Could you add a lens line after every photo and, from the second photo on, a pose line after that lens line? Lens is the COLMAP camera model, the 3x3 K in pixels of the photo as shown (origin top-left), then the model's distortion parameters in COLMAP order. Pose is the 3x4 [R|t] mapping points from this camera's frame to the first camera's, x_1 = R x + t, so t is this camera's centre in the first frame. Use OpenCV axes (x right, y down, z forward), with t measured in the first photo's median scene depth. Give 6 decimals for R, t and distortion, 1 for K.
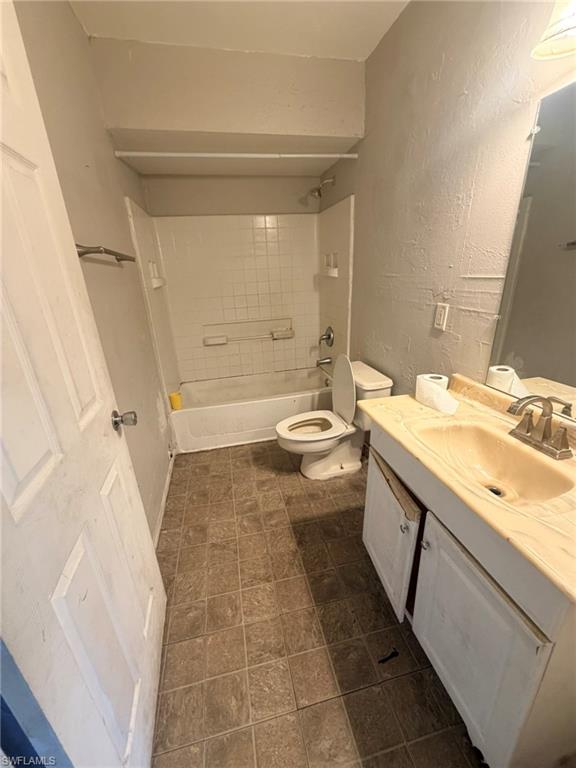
lens RADIAL K [[305.7, 0, 287.3], [0, 305.7, 381.2], [0, 0, 1]] dist [0.000836, 0.000504]
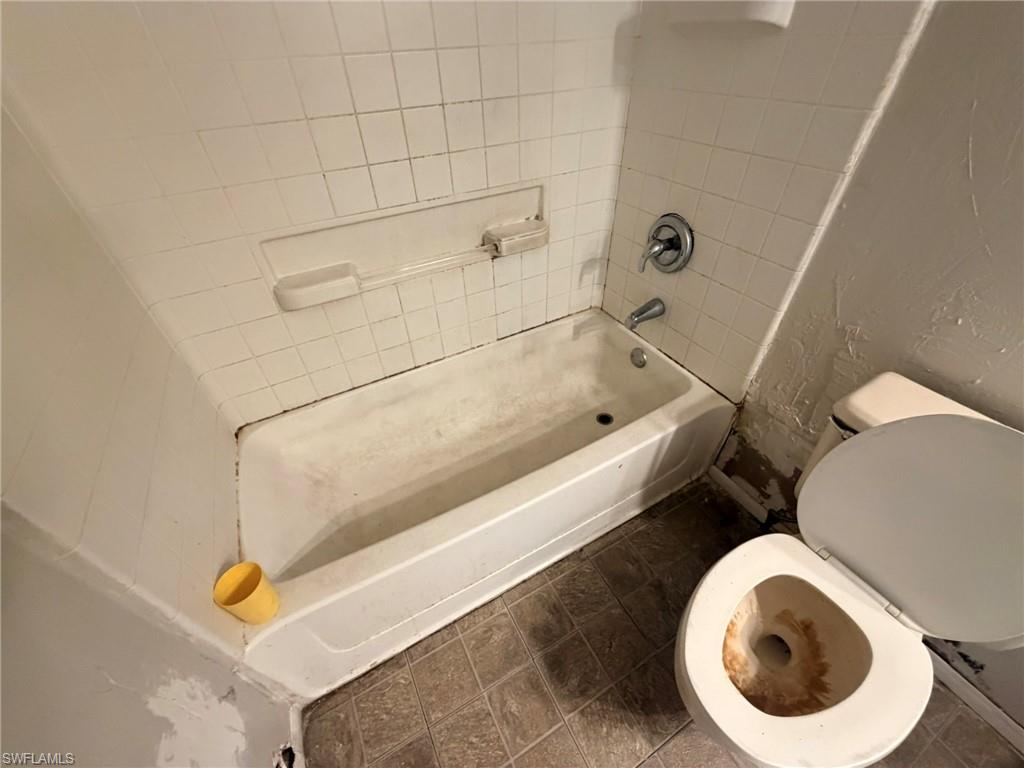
lens RADIAL K [[407.6, 0, 508.6], [0, 407.6, 385.5], [0, 0, 1]] dist [0.000836, 0.000504]
pose [[0.960884, -0.168323, 0.219928, -0.158303], [0.079585, 0.928435, 0.362869, -0.169696], [-0.265268, -0.331173, 0.905515, 0.547793]]
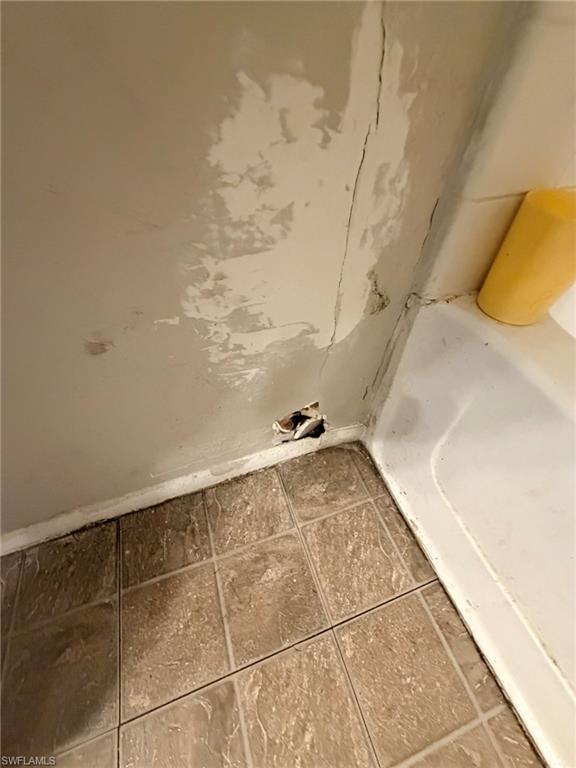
lens RADIAL K [[305.7, 0, 287.9], [0, 305.7, 384.5], [0, 0, 1]] dist [0.000836, 0.000504]
pose [[0.115912, 0.787027, -0.605931, -0.201049], [-0.348022, 0.603551, 0.717361, 0.032883], [0.930293, 0.127727, 0.343862, 0.687225]]
